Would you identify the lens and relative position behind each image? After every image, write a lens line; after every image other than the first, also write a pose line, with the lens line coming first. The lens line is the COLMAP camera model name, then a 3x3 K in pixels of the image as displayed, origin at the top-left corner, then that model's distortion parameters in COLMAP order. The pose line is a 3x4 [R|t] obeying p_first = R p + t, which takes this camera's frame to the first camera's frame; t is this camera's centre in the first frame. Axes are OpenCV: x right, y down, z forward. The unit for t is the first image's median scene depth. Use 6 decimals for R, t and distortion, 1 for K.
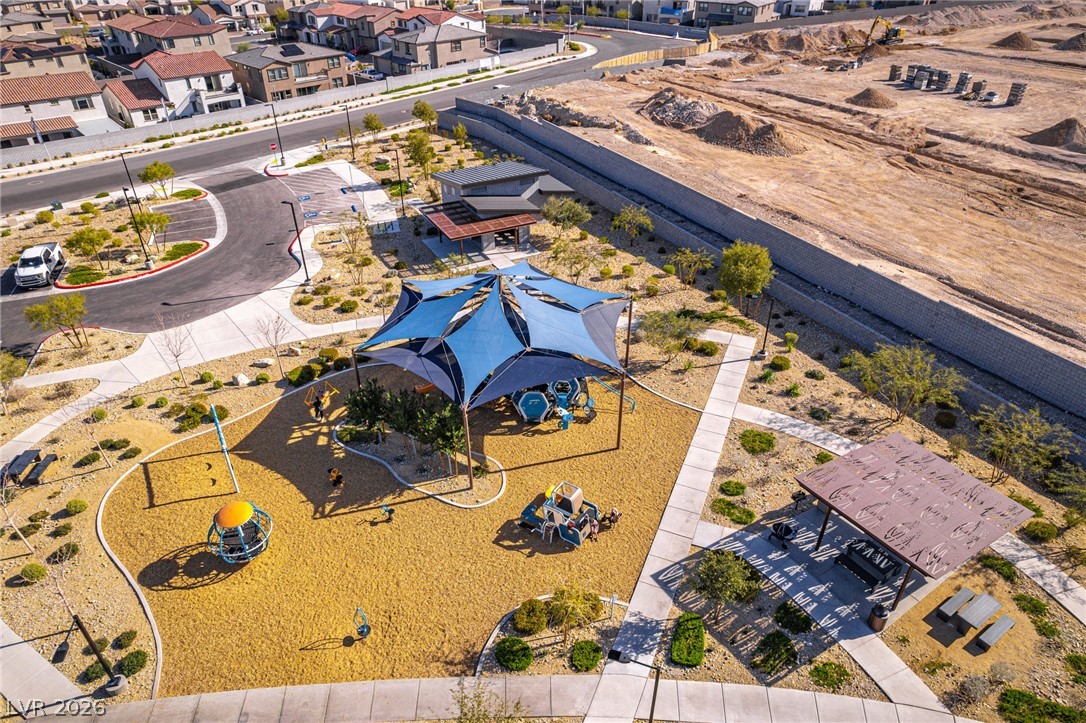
lens RADIAL K [[693.4, 0, 546.4], [0, 693.4, 363.1], [0, 0, 1]] dist [-0.079101, 0.073364]
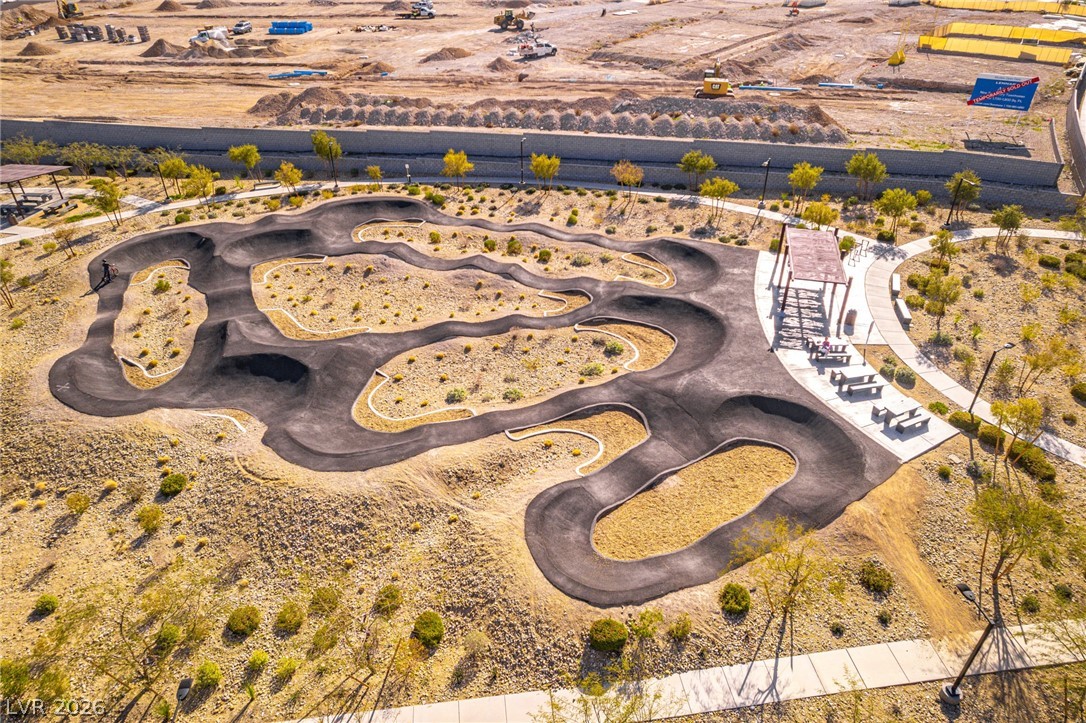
lens RADIAL K [[693.4, 0, 546.4], [0, 693.4, 363.1], [0, 0, 1]] dist [-0.079101, 0.073364]
pose [[0.628156, -0.434689, 0.645342, -0.048055], [0.431369, 0.884819, 0.176115, 0.762033], [-0.647566, 0.167753, 0.743315, -1.166580]]
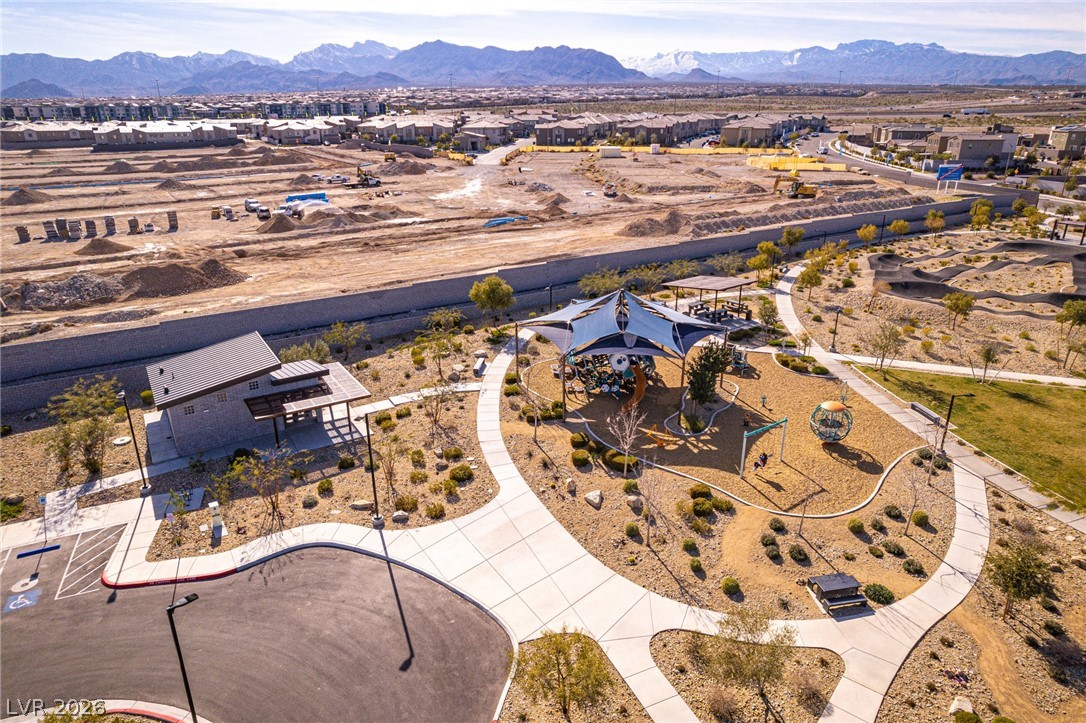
lens RADIAL K [[693.4, 0, 546.4], [0, 693.4, 363.1], [0, 0, 1]] dist [-0.079101, 0.073364]
pose [[-0.082398, -0.340030, 0.936798, -1.272303], [0.543997, 0.772257, 0.328156, -0.498499], [-0.835032, 0.536655, 0.121343, 0.909524]]
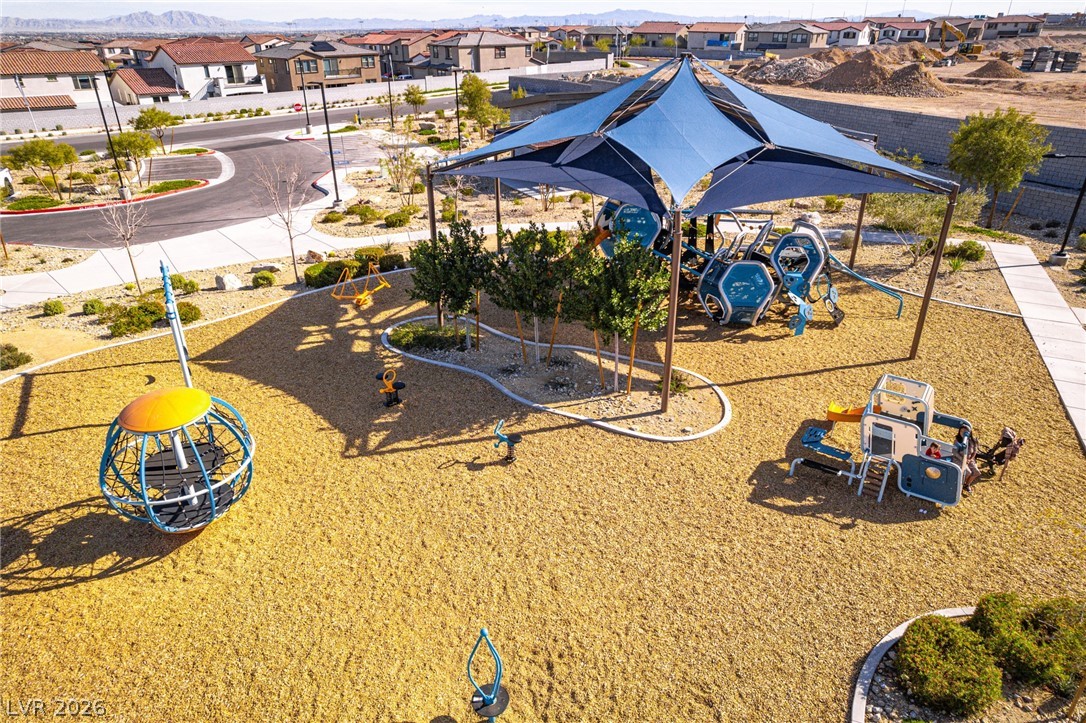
lens RADIAL K [[693.4, 0, 546.4], [0, 693.4, 363.1], [0, 0, 1]] dist [-0.079101, 0.073364]
pose [[0.999791, 0.008343, -0.018670, -0.150301], [-0.010409, 0.993493, -0.113414, 0.166918], [0.017602, 0.113584, 0.993372, 0.408537]]
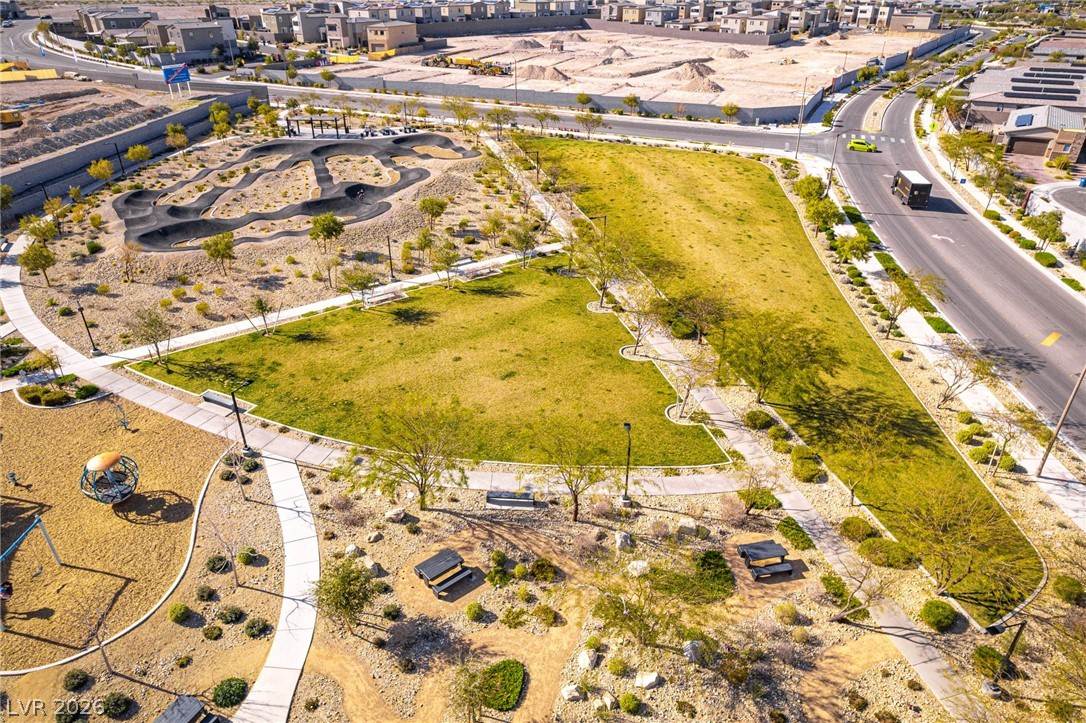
lens RADIAL K [[693.4, 0, 546.4], [0, 693.4, 363.1], [0, 0, 1]] dist [-0.079101, 0.073364]
pose [[-0.863175, -0.240891, 0.443734, -1.144246], [0.279901, 0.503143, 0.817620, -0.444730], [-0.420219, 0.829951, -0.366875, 0.676790]]
